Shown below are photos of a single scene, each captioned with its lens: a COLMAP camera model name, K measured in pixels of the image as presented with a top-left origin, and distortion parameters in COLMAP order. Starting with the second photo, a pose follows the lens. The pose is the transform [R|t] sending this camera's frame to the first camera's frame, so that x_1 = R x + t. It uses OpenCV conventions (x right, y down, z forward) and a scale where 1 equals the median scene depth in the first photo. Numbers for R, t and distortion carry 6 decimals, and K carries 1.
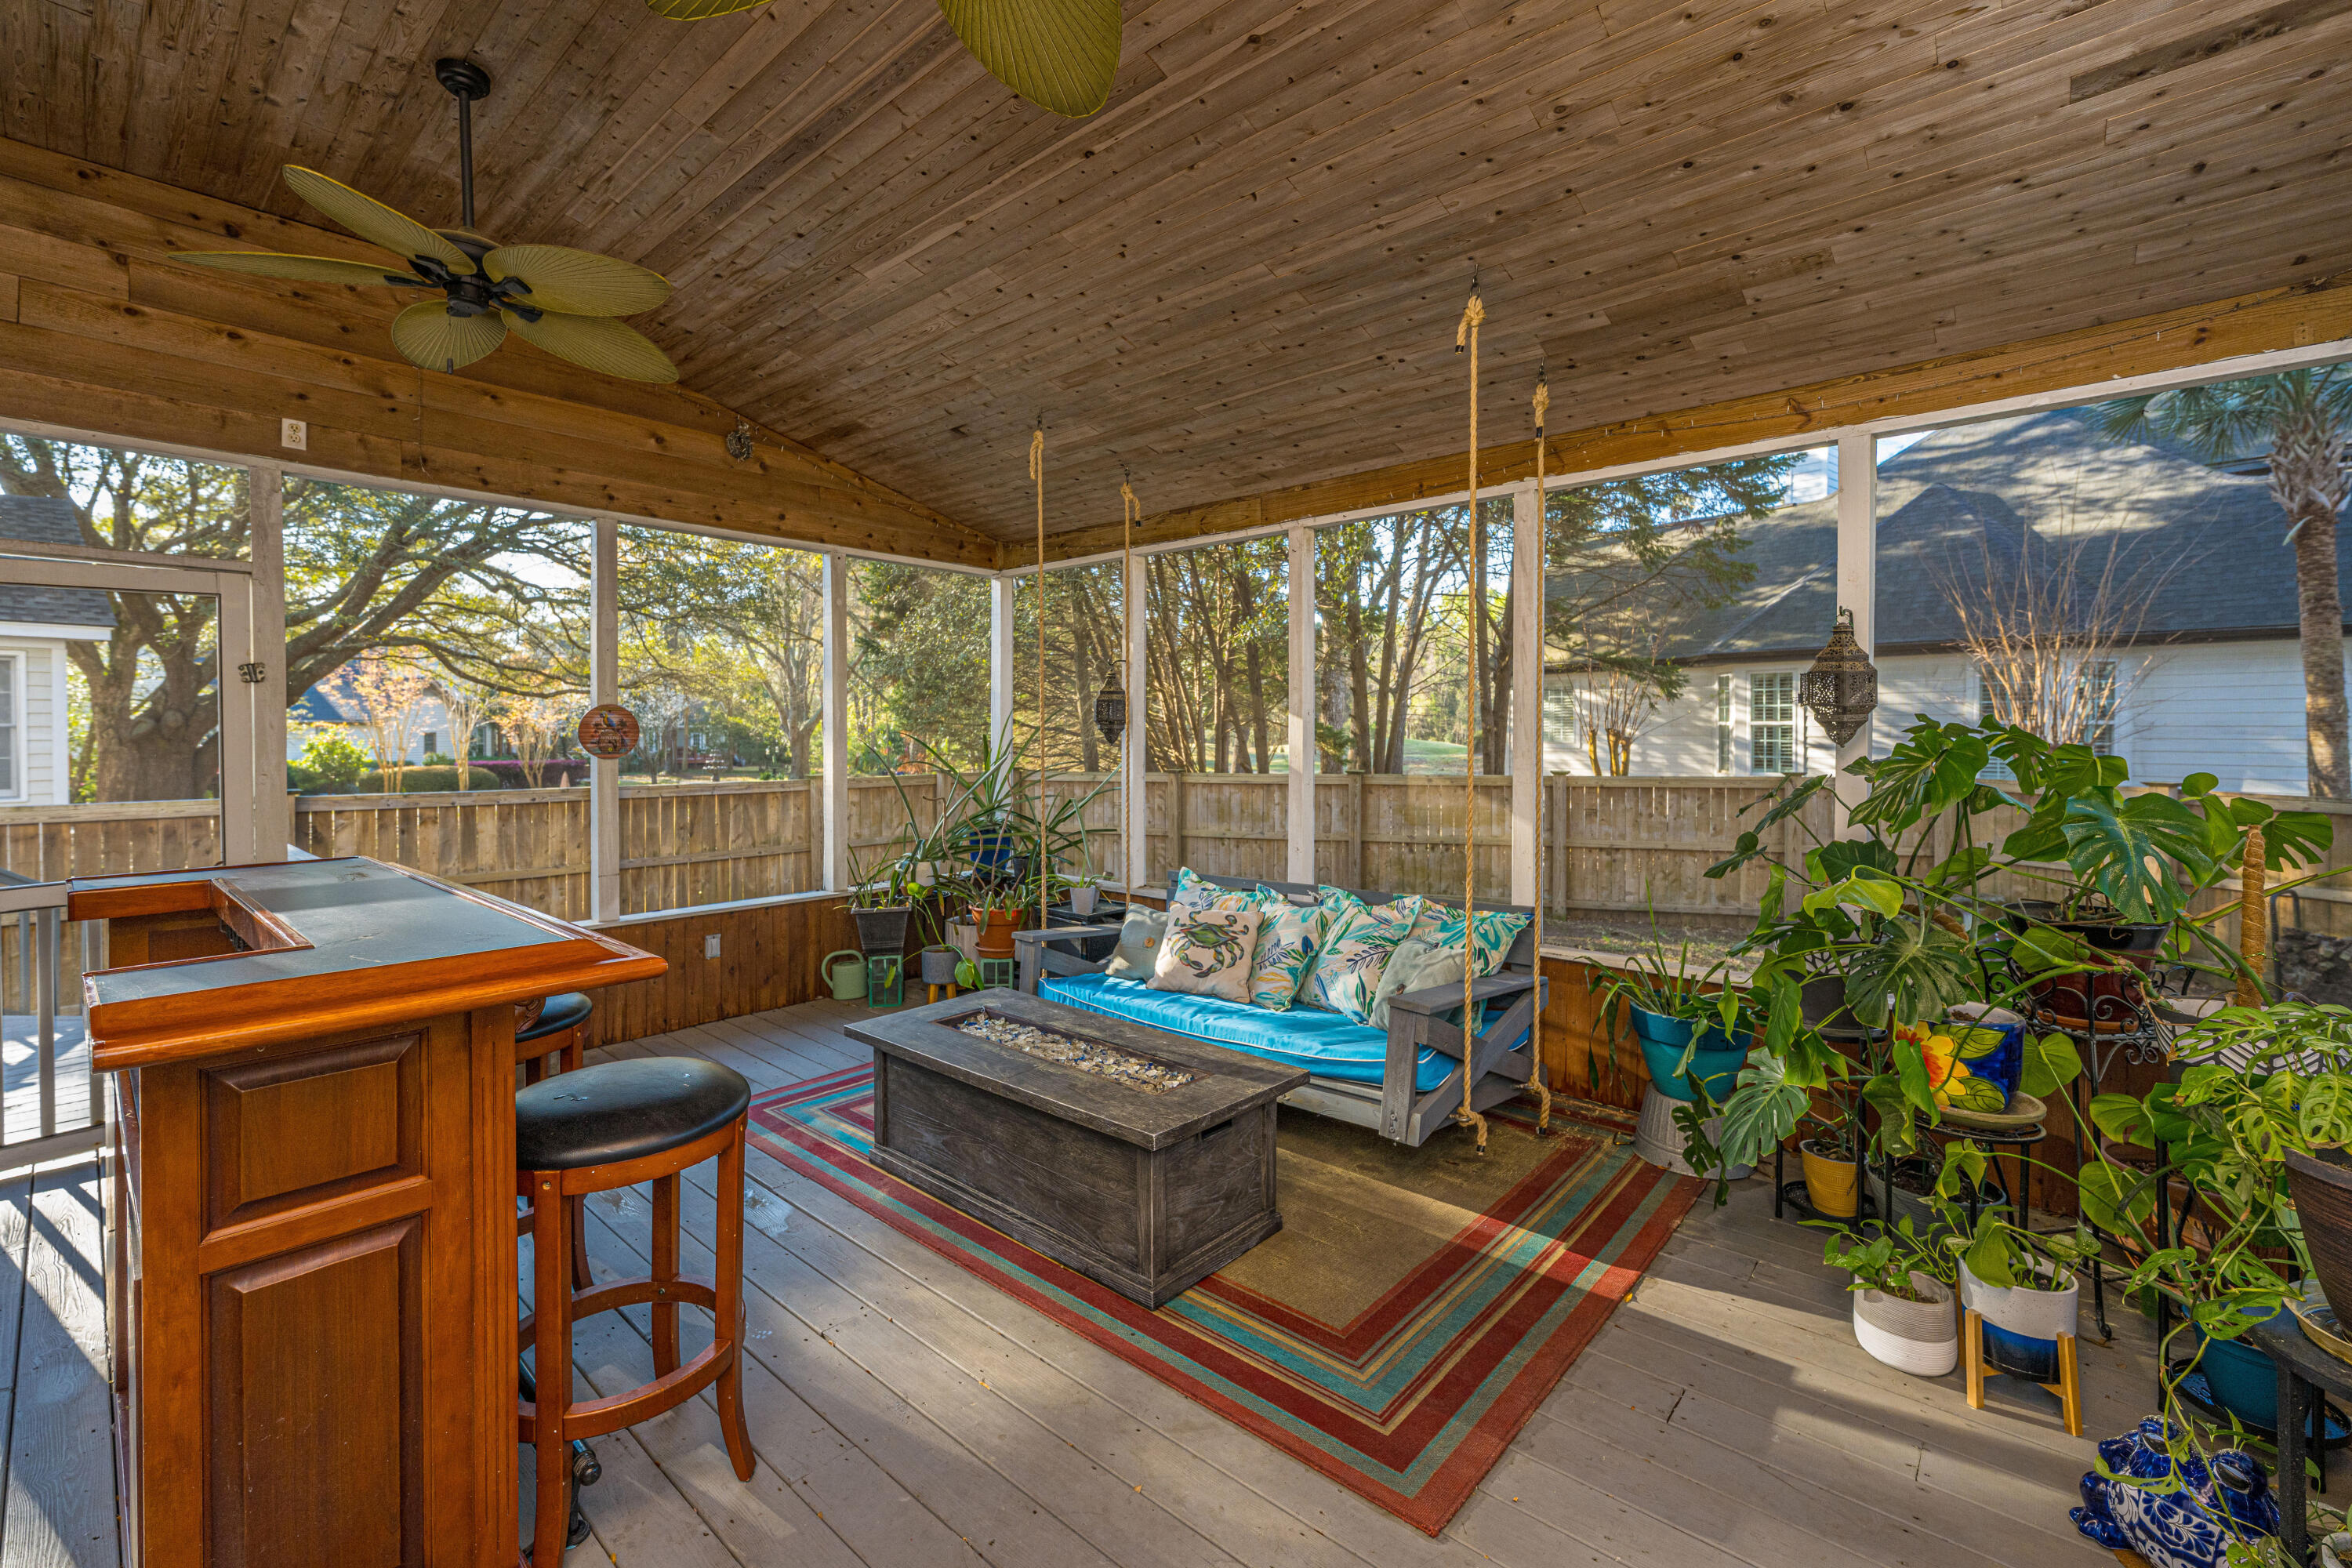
lens RADIAL K [[988.1, 0, 1151.2], [0, 988.1, 736.6], [0, 0, 1]] dist [0.002705, 0.000884]
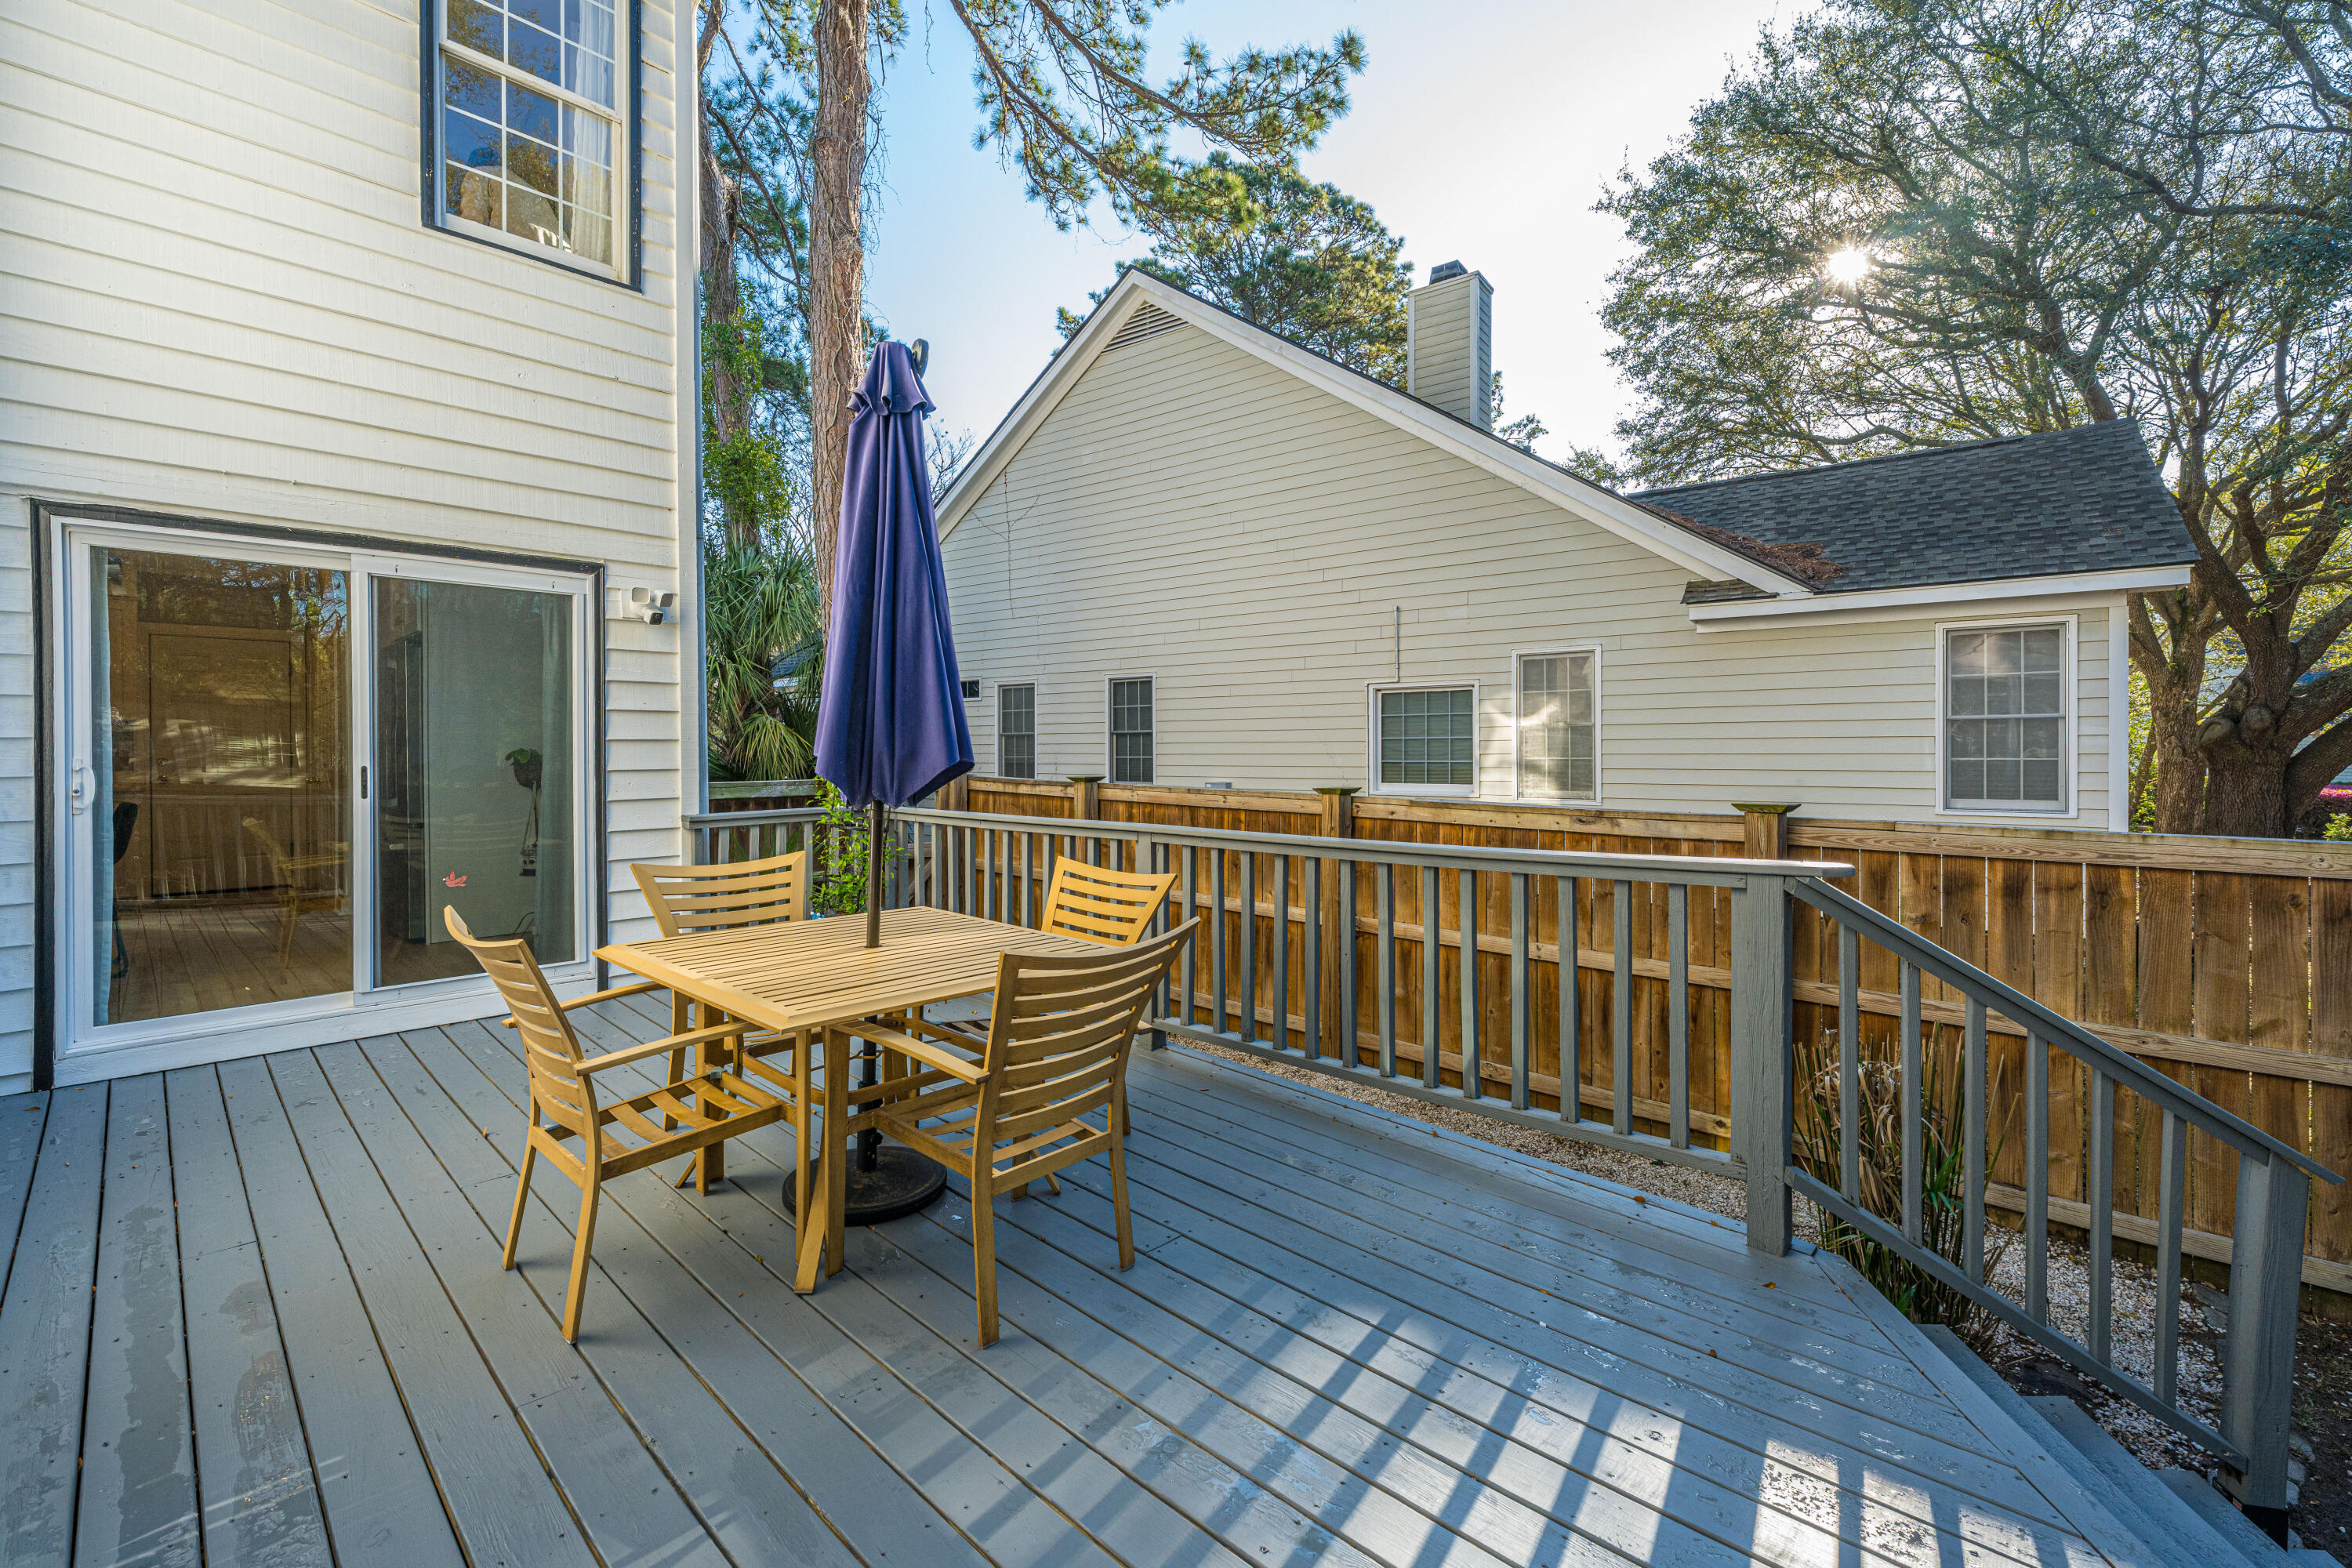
lens RADIAL K [[988.1, 0, 1168.6], [0, 988.1, 763.9], [0, 0, 1]] dist [0.002705, 0.000884]
pose [[-0.025503, 0.009640, -0.999628, -0.453716], [-0.002787, 0.999949, 0.009715, 0.022731], [0.999671, 0.003033, -0.025475, 0.412738]]
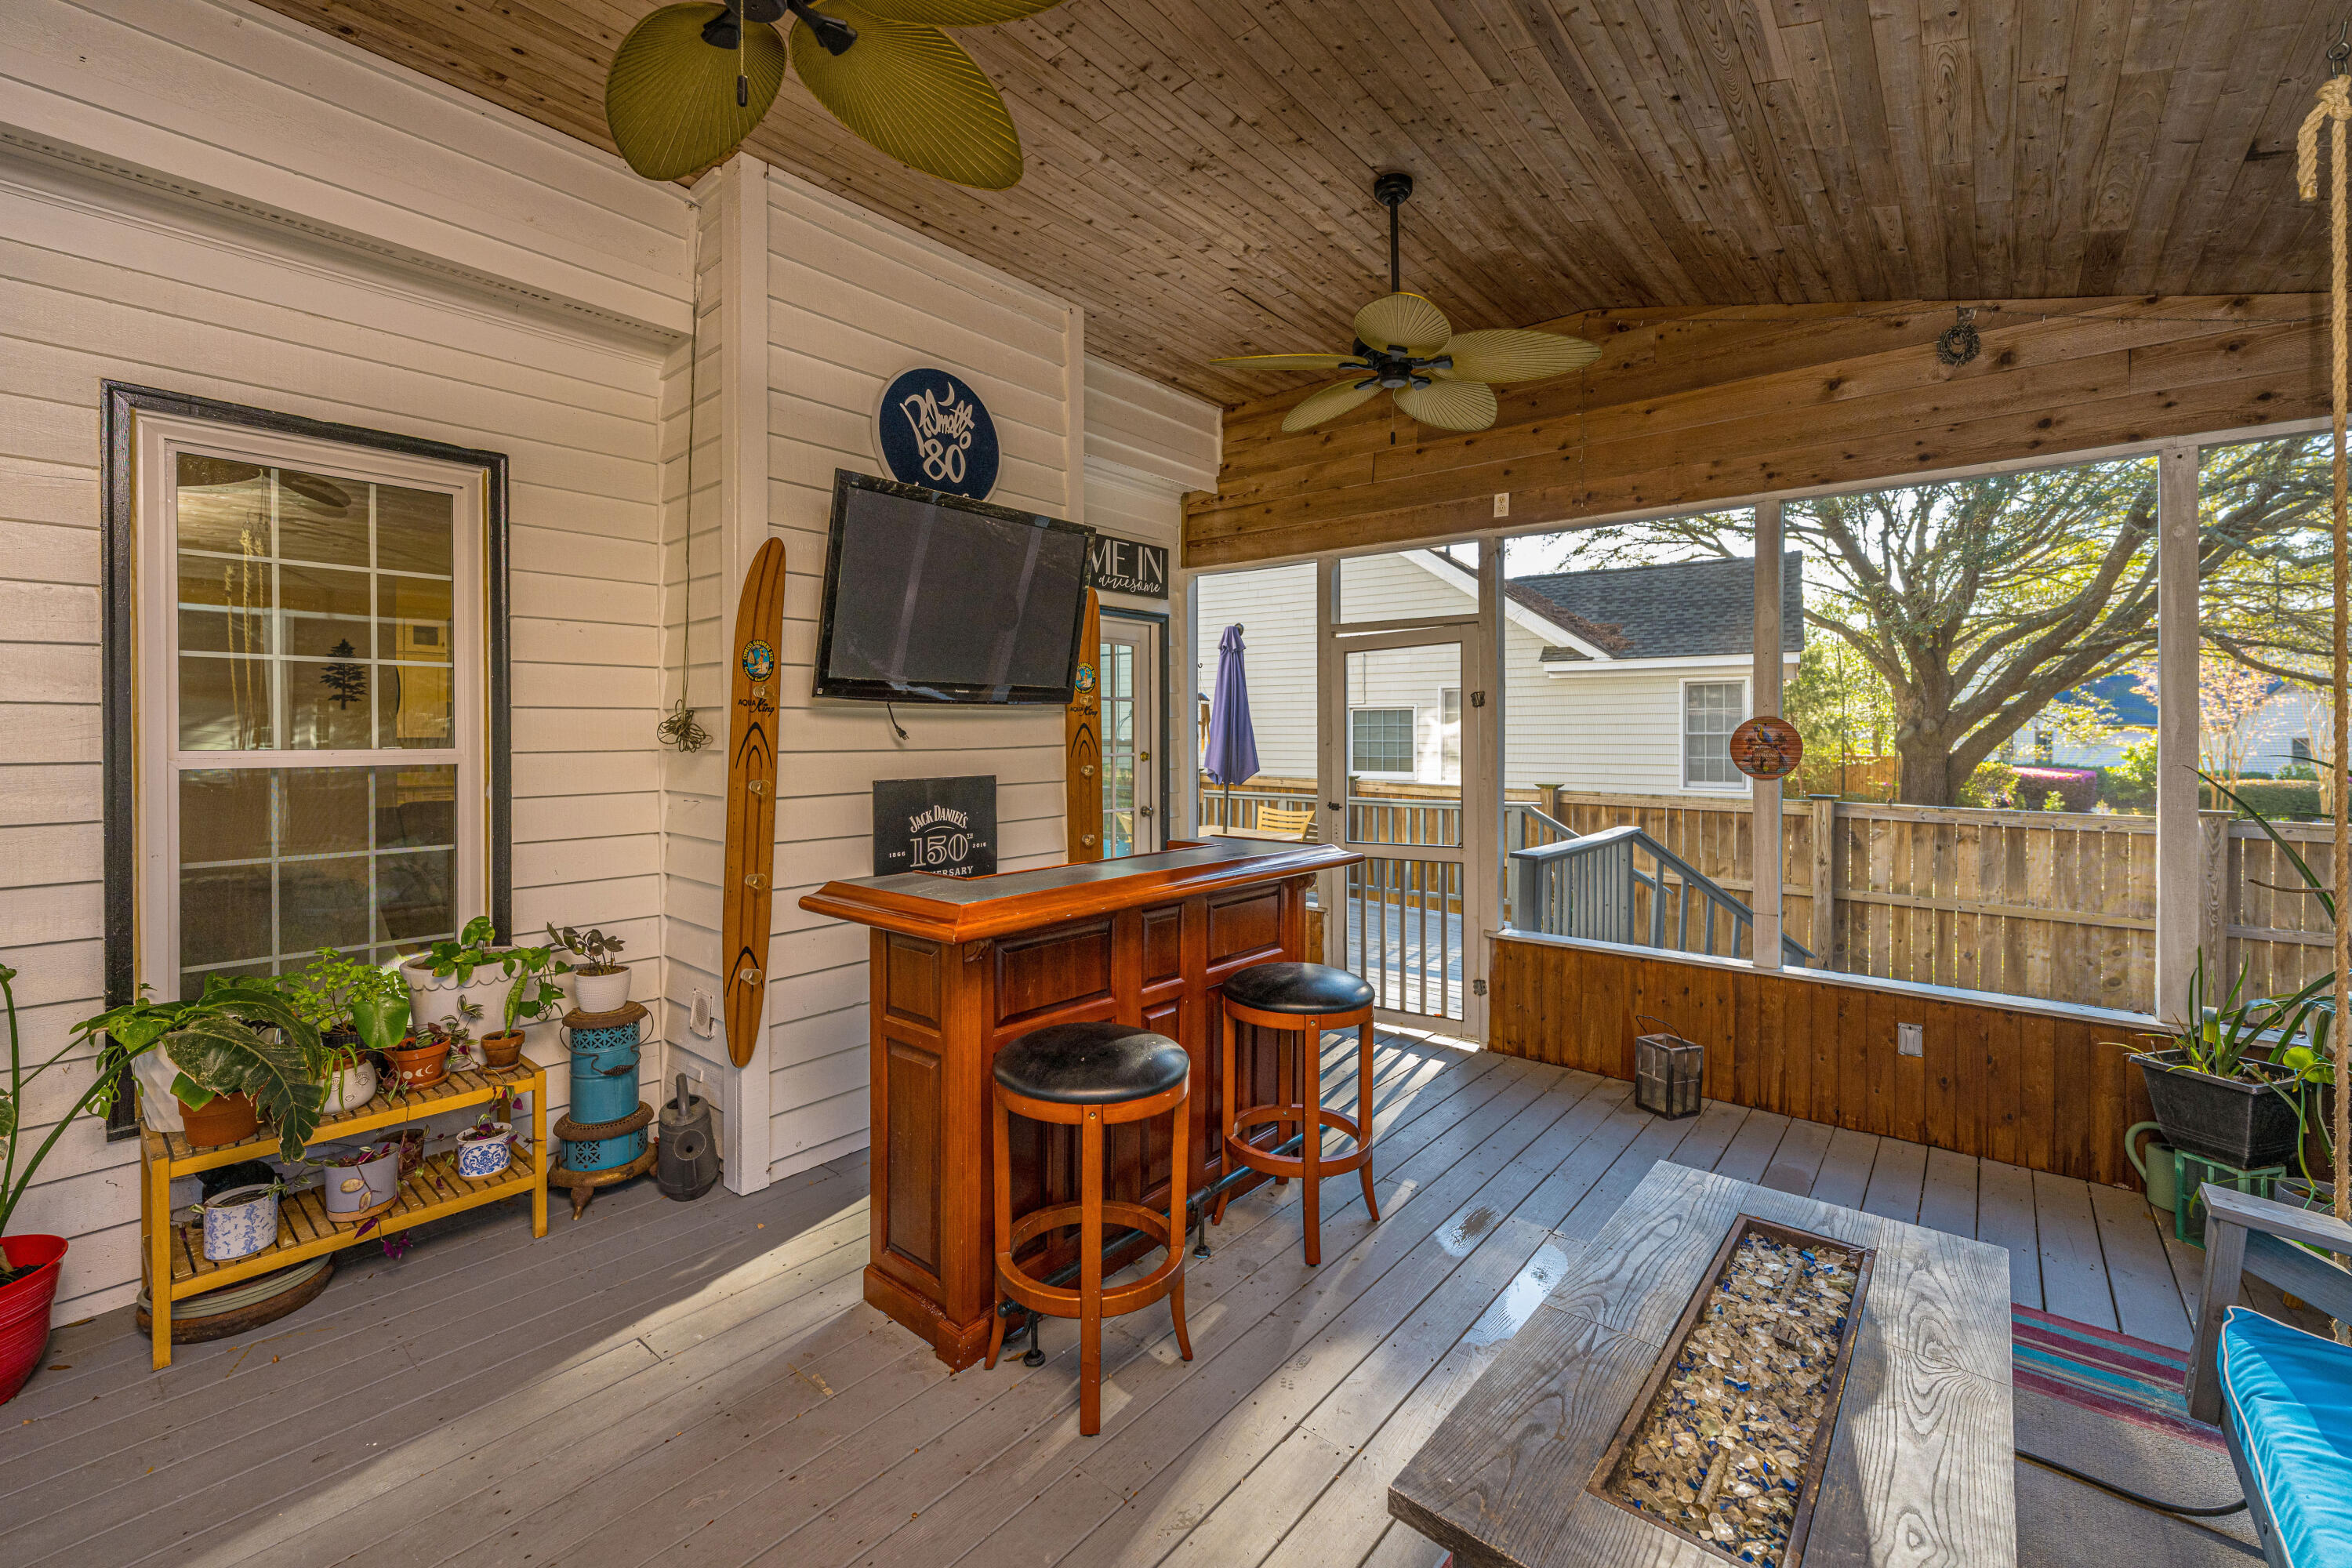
lens RADIAL K [[988.1, 0, 1158.1], [0, 988.1, 735.4], [0, 0, 1]] dist [0.002705, 0.000884]
pose [[0.038977, 0.001621, -0.999239, 0.142750], [-0.006068, 0.999981, 0.001385, -0.006810], [0.999222, 0.006009, 0.038986, 0.213128]]
